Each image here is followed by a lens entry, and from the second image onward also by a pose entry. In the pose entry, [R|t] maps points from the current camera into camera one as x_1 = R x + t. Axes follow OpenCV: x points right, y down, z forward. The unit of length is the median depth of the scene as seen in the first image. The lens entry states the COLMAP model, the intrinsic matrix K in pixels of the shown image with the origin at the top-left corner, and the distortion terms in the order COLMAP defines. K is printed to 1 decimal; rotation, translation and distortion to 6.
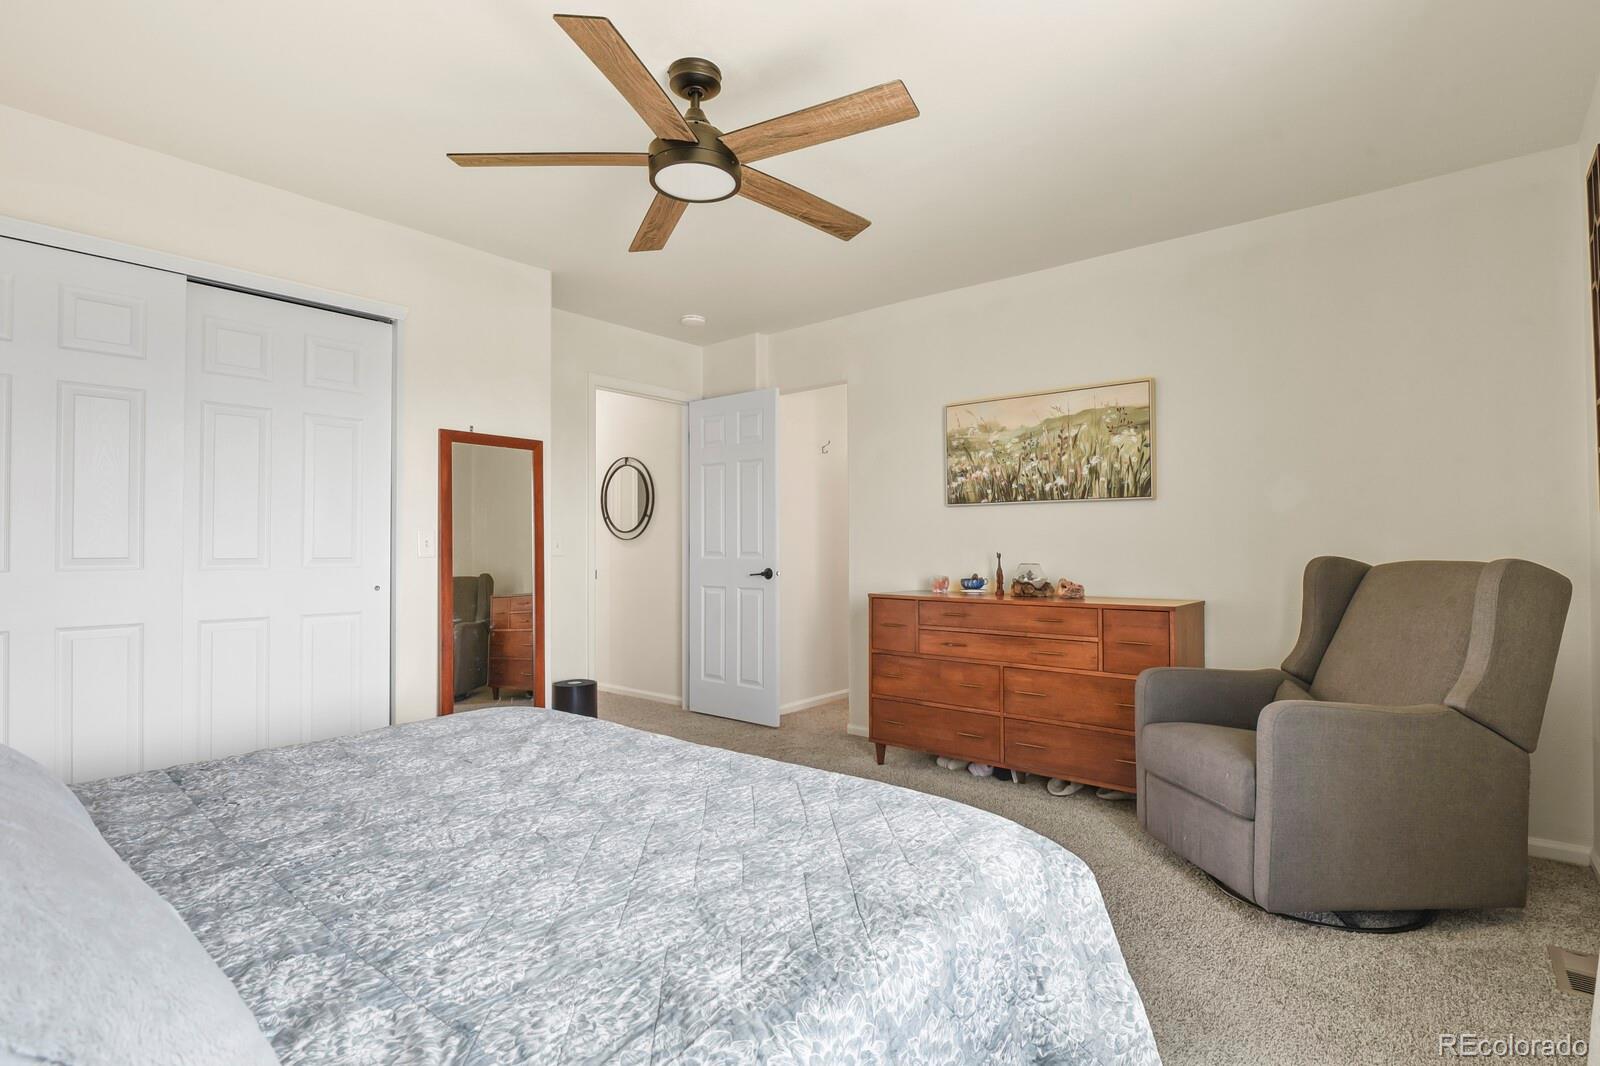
lens RADIAL K [[775.2, 0, 810.0], [0, 775.2, 533.3], [0, 0, 1]] dist [-0.003614, -0.006493]
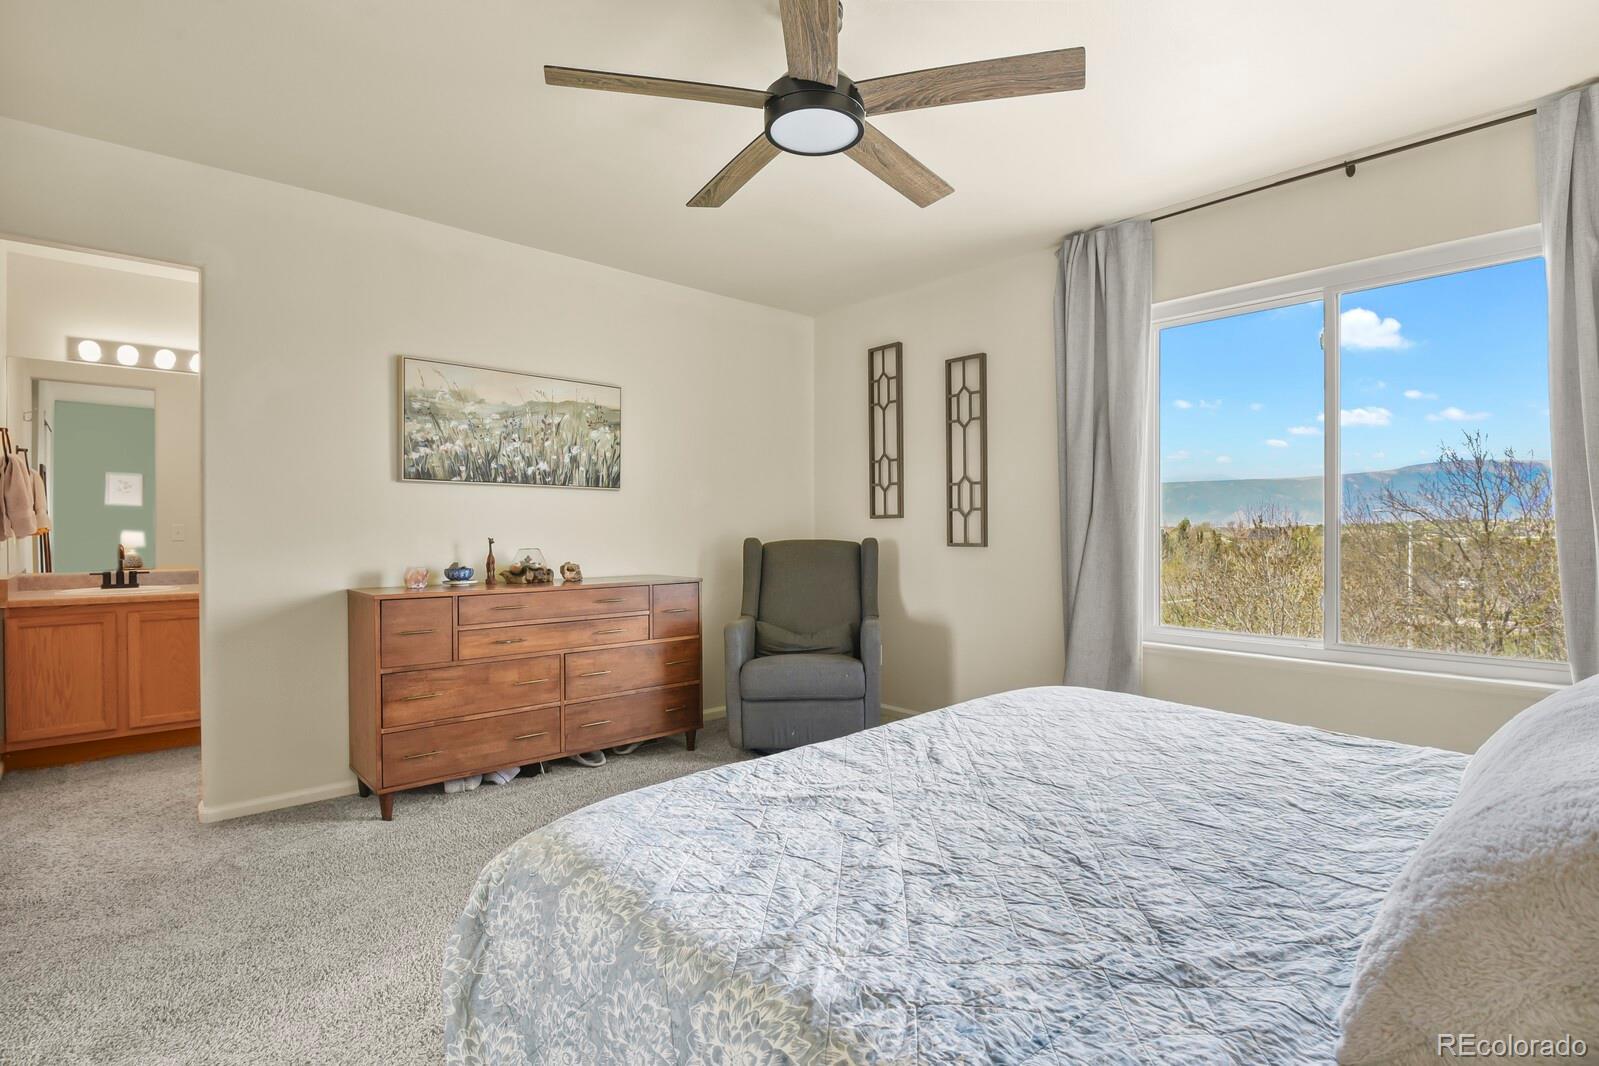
lens RADIAL K [[774.7, 0, 809.5], [0, 774.7, 533.3], [0, 0, 1]] dist [-0.003614, -0.006493]
pose [[0.128638, -0.001563, 0.991690, -0.624285], [-0.016648, 0.999854, 0.003735, 0.010216], [-0.991552, -0.016990, 0.128594, 0.523687]]
